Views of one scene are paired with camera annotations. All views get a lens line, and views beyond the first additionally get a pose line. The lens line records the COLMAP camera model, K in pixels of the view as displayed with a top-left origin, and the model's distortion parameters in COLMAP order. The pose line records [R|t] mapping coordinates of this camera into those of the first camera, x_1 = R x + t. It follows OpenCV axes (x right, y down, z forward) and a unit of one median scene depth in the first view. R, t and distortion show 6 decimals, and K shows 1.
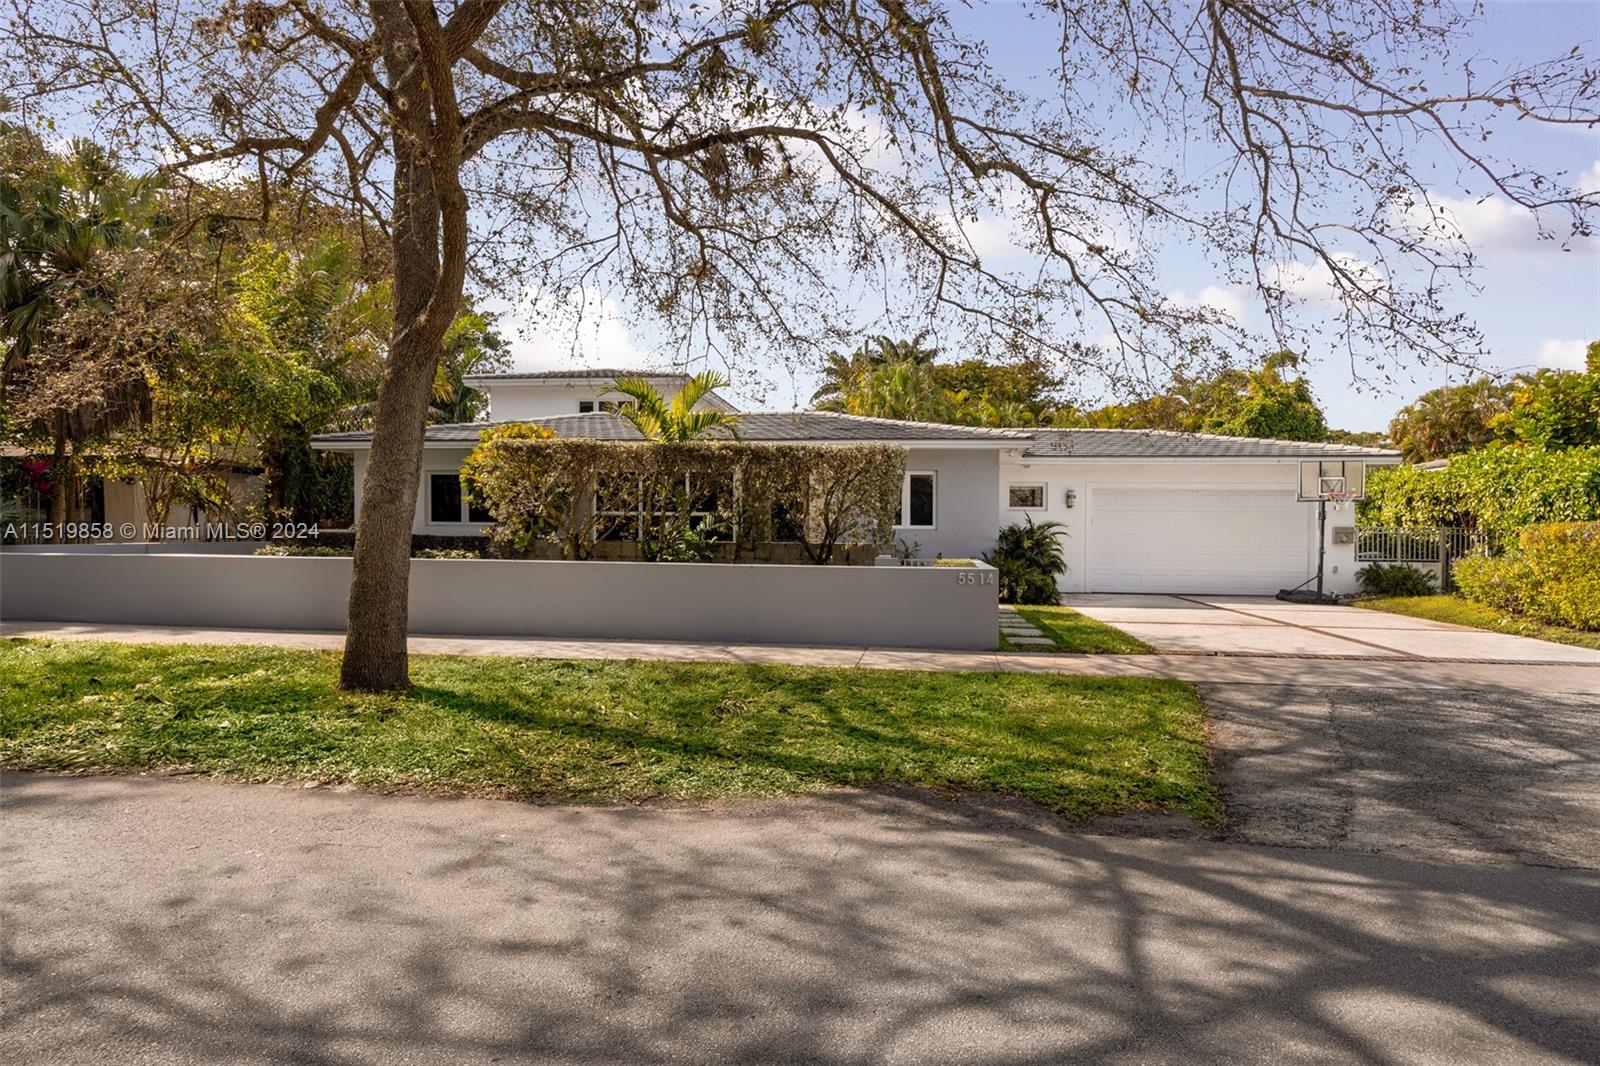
lens RADIAL K [[867.4, 0, 807.4], [0, 867.4, 525.7], [0, 0, 1]] dist [-0.002463, -0.000348]
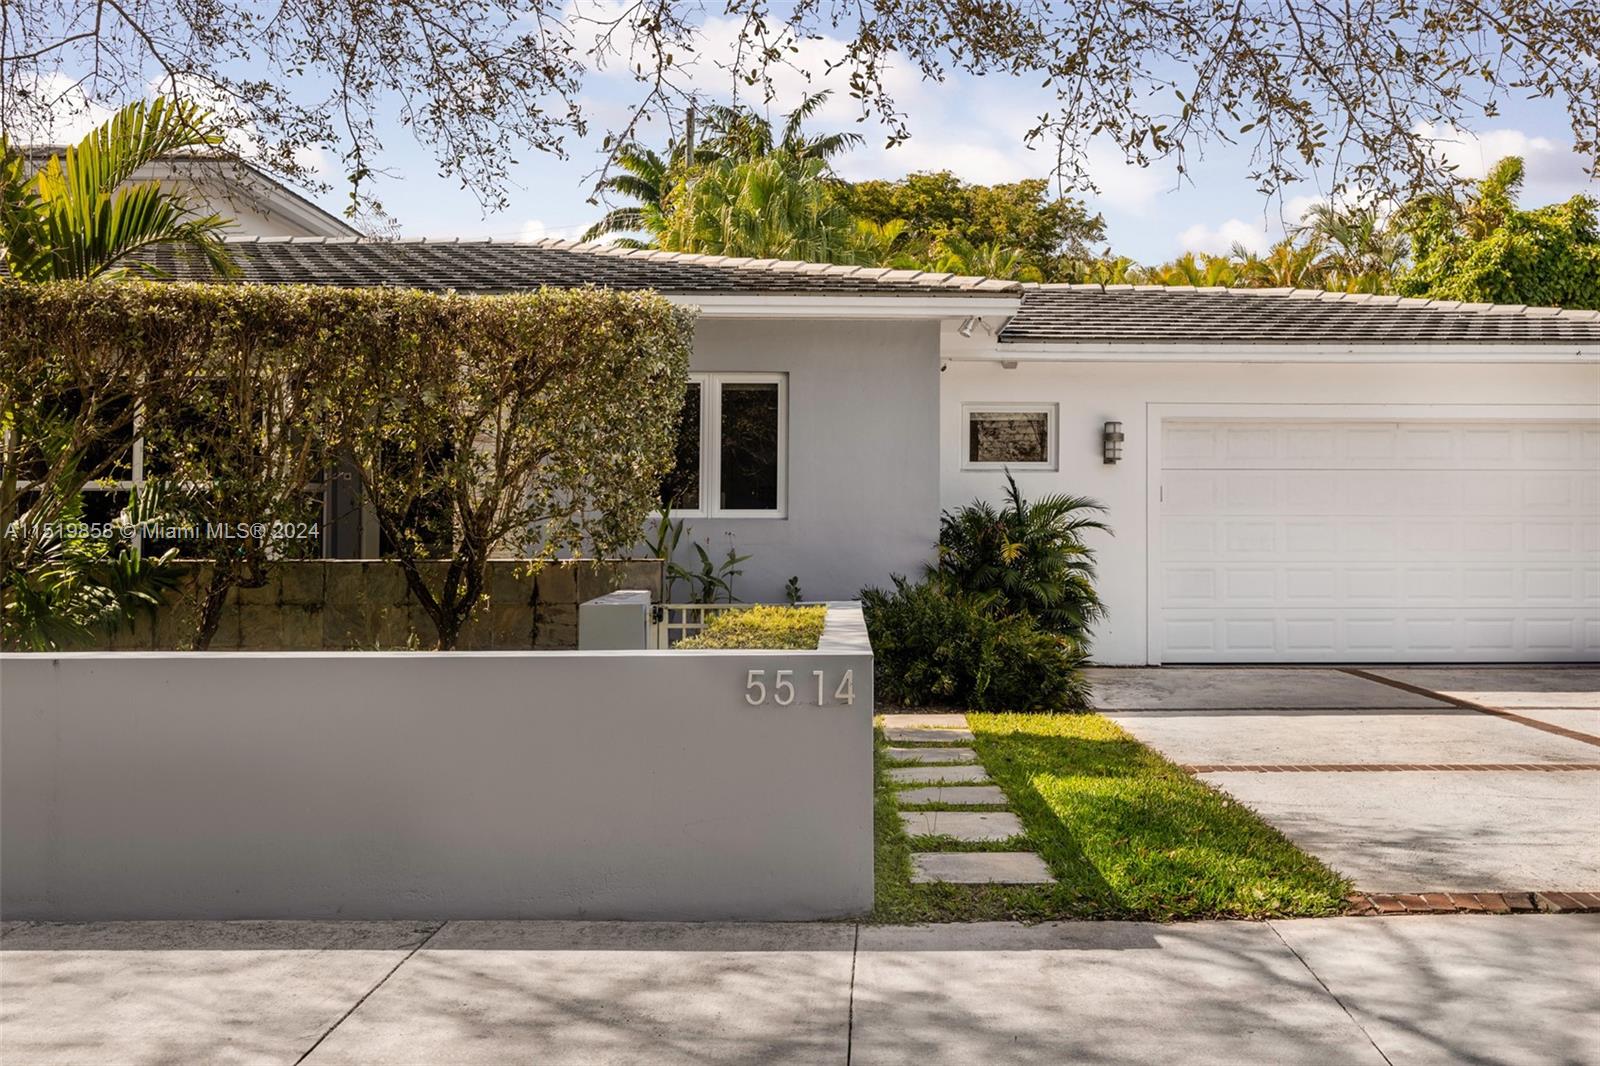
lens RADIAL K [[1589.8, 0, 797.1], [0, 1589.8, 534.0], [0, 0, 1]] dist [-0.000720, 0.000000]
pose [[0.995710, -0.011356, 0.091826, 0.083382], [0.009621, 0.999767, 0.019316, -0.002801], [-0.092023, -0.018350, 0.995588, 0.256230]]
